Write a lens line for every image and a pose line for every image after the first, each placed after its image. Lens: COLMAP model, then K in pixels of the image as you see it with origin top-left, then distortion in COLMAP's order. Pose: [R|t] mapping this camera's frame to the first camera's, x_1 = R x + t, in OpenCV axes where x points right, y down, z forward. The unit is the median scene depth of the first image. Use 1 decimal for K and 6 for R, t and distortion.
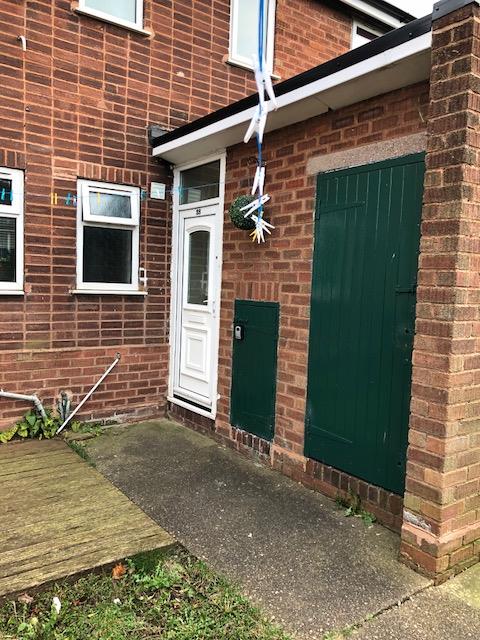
lens RADIAL K [[539.4, 0, 238.2], [0, 539.4, 319.5], [0, 0, 1]] dist [0.088098, -0.045551]
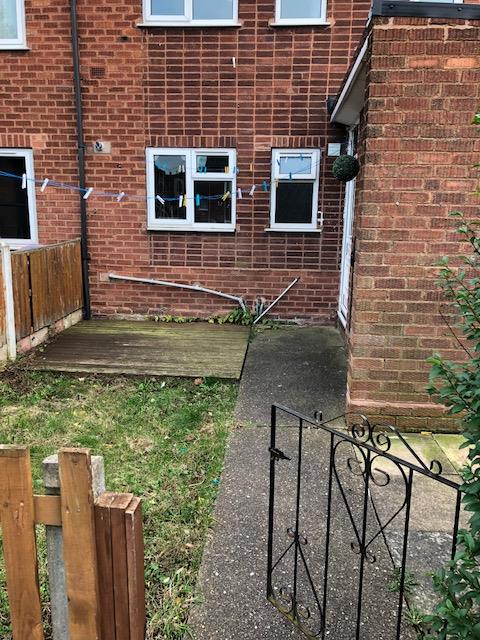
lens RADIAL K [[539.4, 0, 241.0], [0, 539.4, 324.4], [0, 0, 1]] dist [0.088098, -0.045551]
pose [[0.762671, 0.115381, -0.636412, 0.591667], [-0.035596, 0.989956, 0.136820, 0.004278], [0.645807, -0.081695, 0.759118, -0.164698]]
